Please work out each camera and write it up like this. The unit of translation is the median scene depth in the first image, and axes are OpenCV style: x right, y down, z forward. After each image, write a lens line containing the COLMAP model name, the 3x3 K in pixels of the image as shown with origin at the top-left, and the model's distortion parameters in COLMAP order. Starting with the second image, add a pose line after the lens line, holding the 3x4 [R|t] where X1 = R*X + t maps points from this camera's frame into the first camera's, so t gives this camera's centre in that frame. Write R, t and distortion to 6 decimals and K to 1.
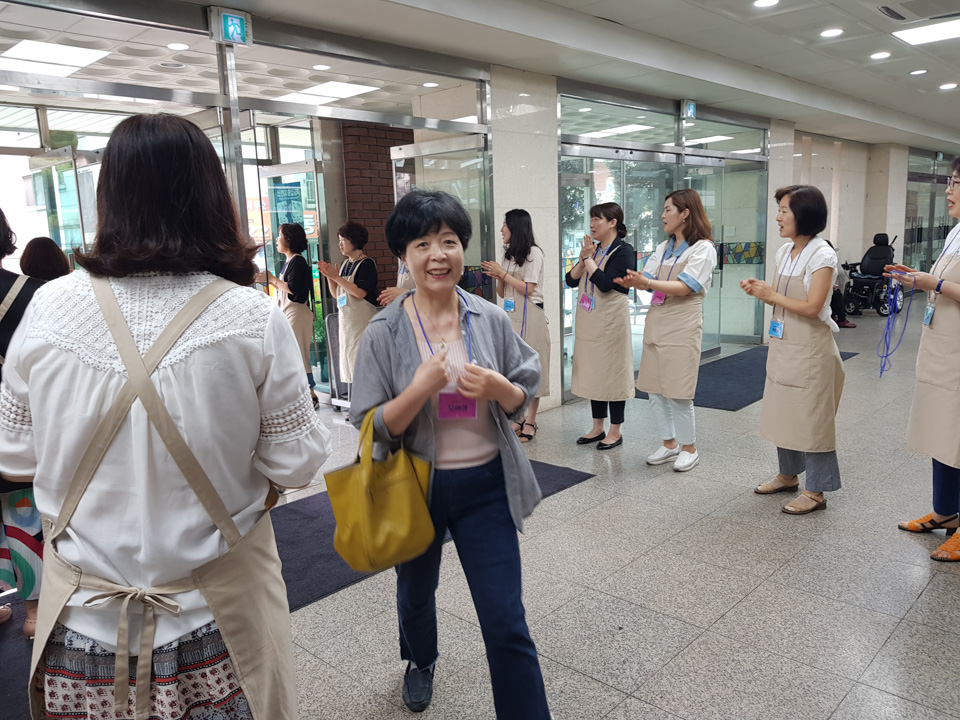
lens RADIAL K [[749.9, 0, 483.0], [0, 749.9, 361.5], [0, 0, 1]] dist [0.048878, -0.070895]
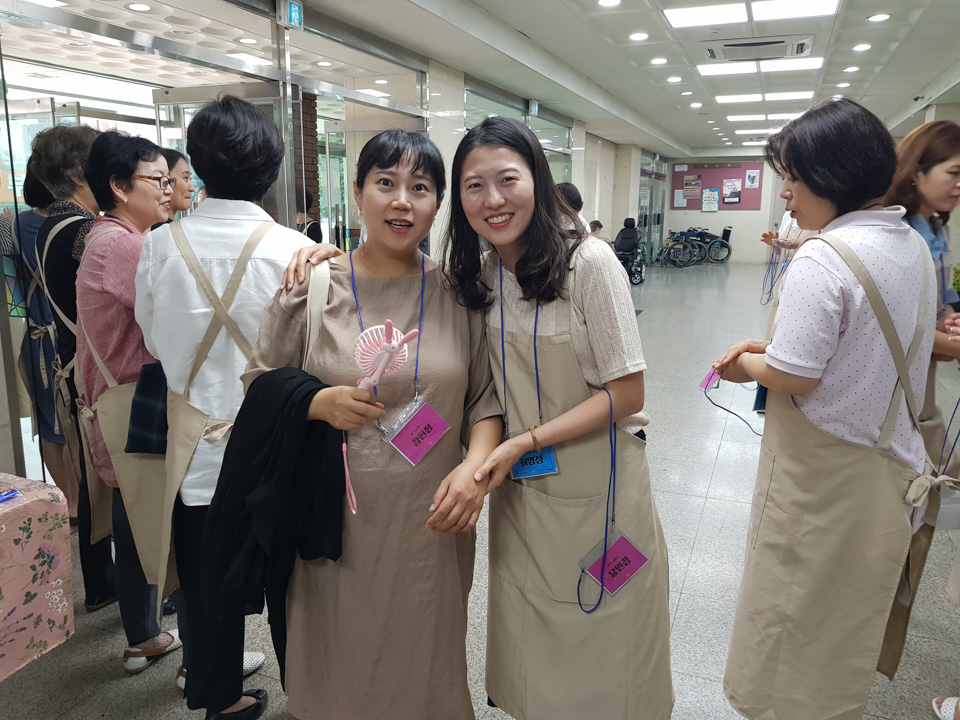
lens RADIAL K [[749.9, 0, 463.2], [0, 749.9, 347.7], [0, 0, 1]] dist [0.048878, -0.070895]
pose [[0.935643, -0.026406, 0.351960, -0.338998], [0.022817, 0.999637, 0.014342, 0.039496], [-0.352211, -0.005389, 0.935905, -0.117702]]
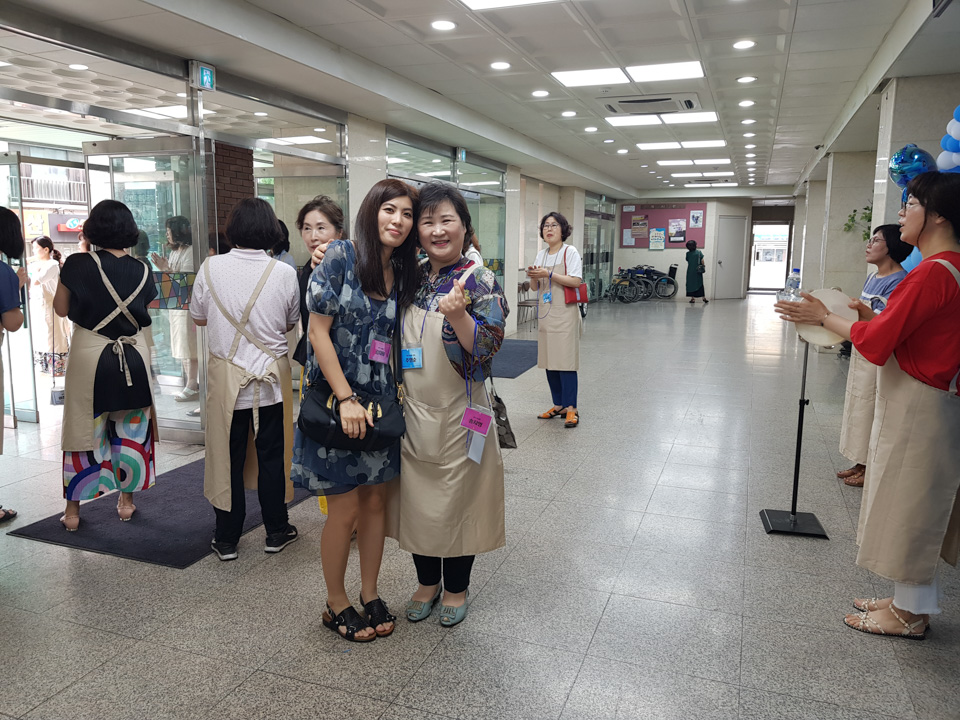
lens RADIAL K [[749.9, 0, 455.9], [0, 749.9, 355.4], [0, 0, 1]] dist [0.048878, -0.070895]
pose [[0.928765, -0.013300, 0.370430, -0.279739], [0.023593, 0.999451, -0.023269, 0.054482], [-0.369917, 0.030351, 0.928569, -0.243143]]
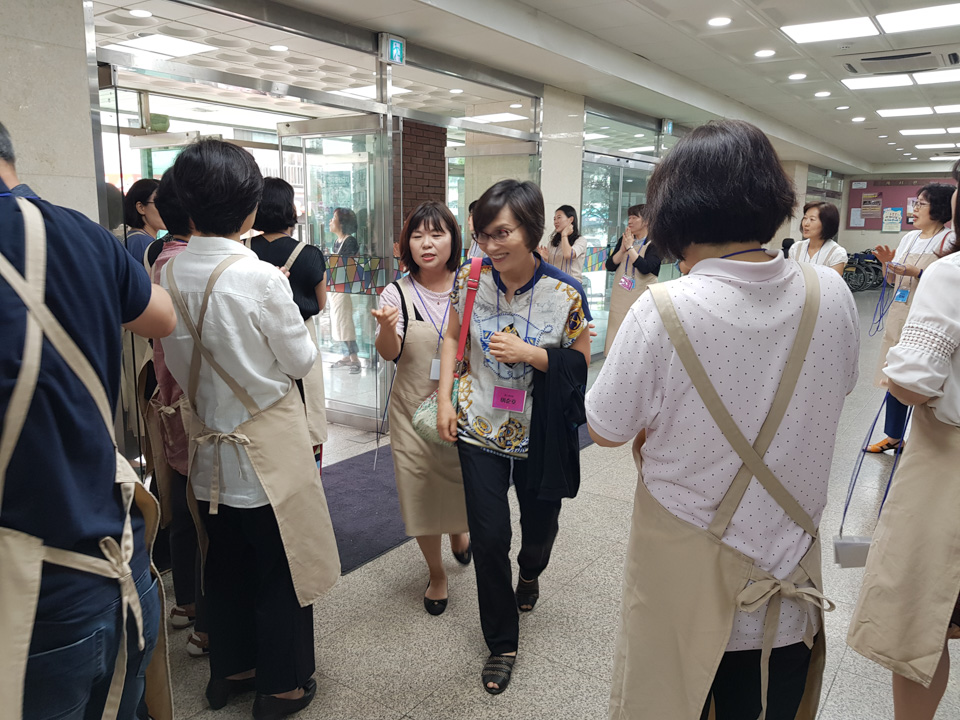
lens RADIAL K [[749.9, 0, 471.0], [0, 749.9, 354.2], [0, 0, 1]] dist [0.048878, -0.070895]
pose [[0.989200, 0.019984, 0.145203, -0.251873], [-0.020288, 0.999794, 0.000614, 0.037793], [-0.145161, -0.003553, 0.989402, -0.169550]]
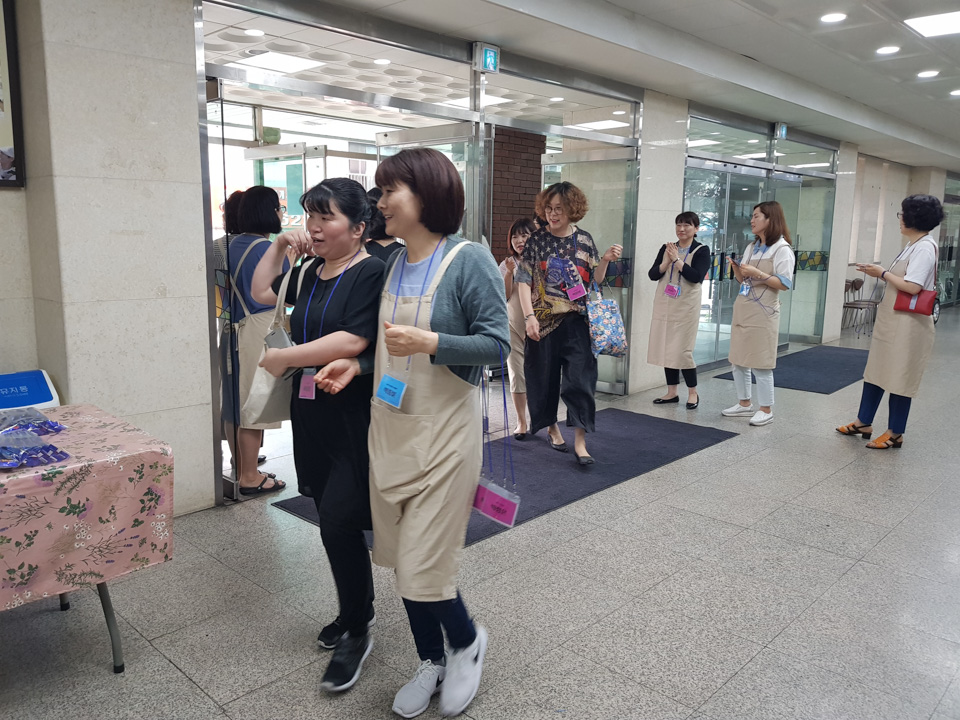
lens RADIAL K [[749.9, 0, 453.7], [0, 749.9, 356.1], [0, 0, 1]] dist [0.048878, -0.070895]
pose [[0.998549, 0.051430, -0.015977, -0.229528], [-0.051518, 0.998659, -0.005170, 0.043592], [0.015690, 0.005986, 0.999859, -0.175331]]
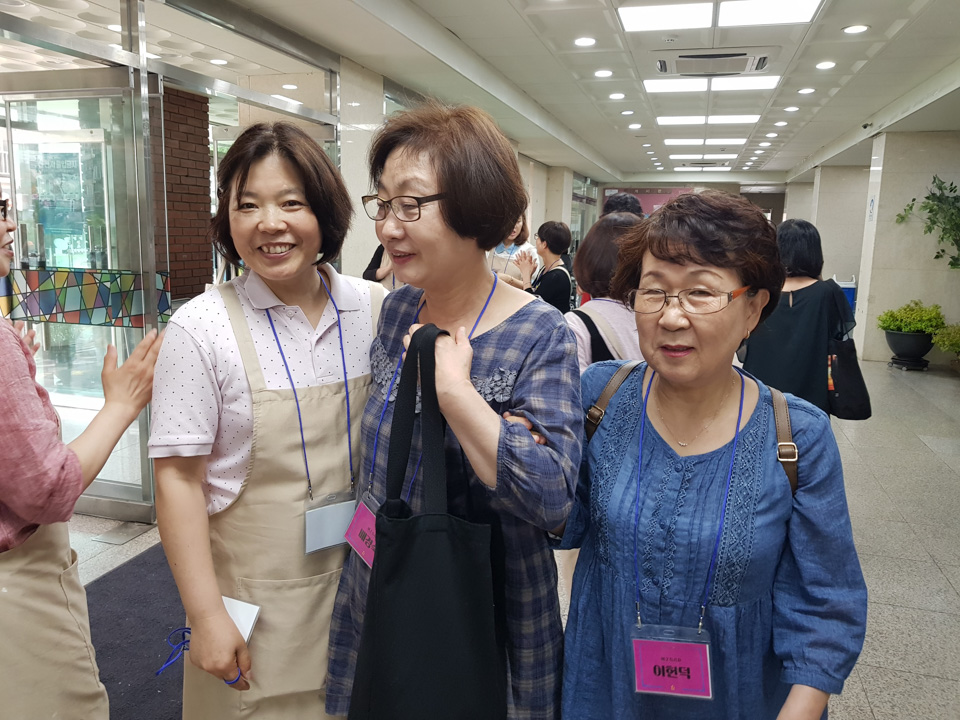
lens RADIAL K [[749.9, 0, 459.4], [0, 749.9, 349.3], [0, 0, 1]] dist [0.048878, -0.070895]
pose [[0.898939, -0.015068, 0.437815, -0.265101], [0.019809, 0.999784, -0.006264, -0.001547], [-0.437626, 0.014304, 0.899043, 0.045799]]
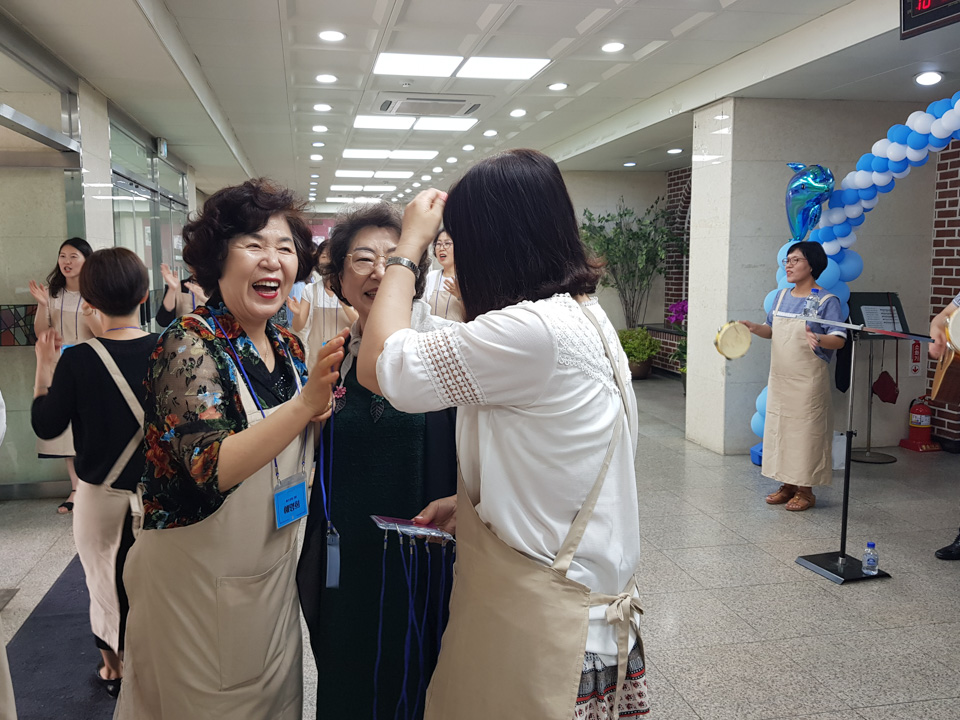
lens RADIAL K [[811.2, 0, 468.9], [0, 811.2, 352.8], [0, 0, 1]] dist [0.013626, -0.003086]
pose [[0.585266, -0.059858, 0.808629, -0.460109], [0.124523, 0.992076, -0.016689, -0.004158], [-0.801222, 0.110460, 0.588083, 0.111854]]
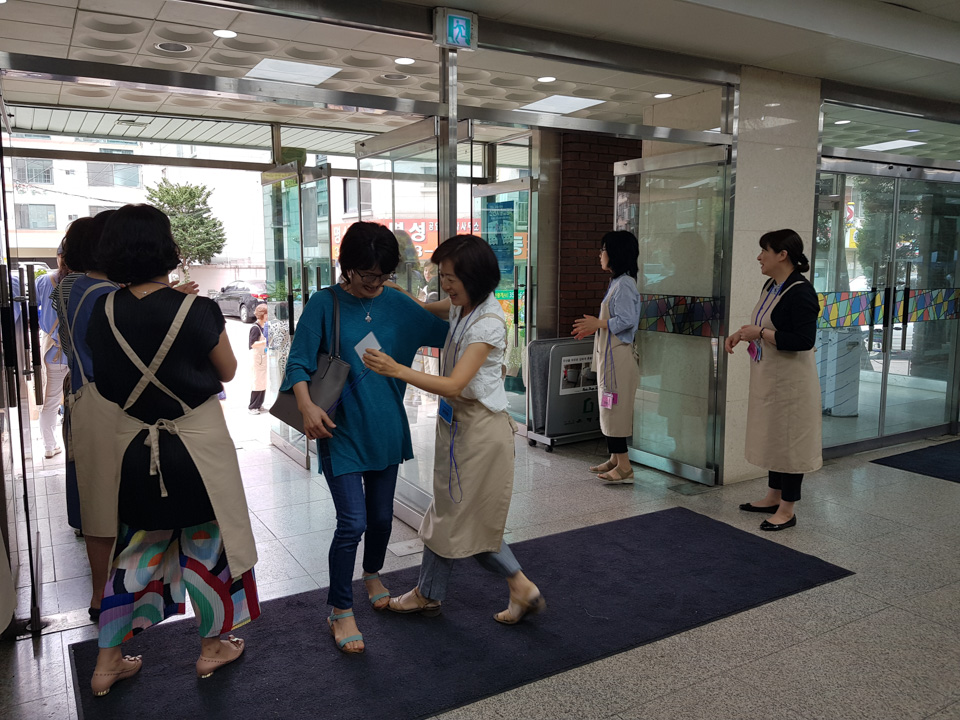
lens RADIAL K [[749.9, 0, 463.7], [0, 749.9, 359.8], [0, 0, 1]] dist [0.048878, -0.070895]
pose [[0.957015, 0.071121, -0.281183, -0.025321], [-0.079984, 0.996592, -0.020156, -0.016119], [0.278791, 0.041780, 0.959443, 0.092151]]
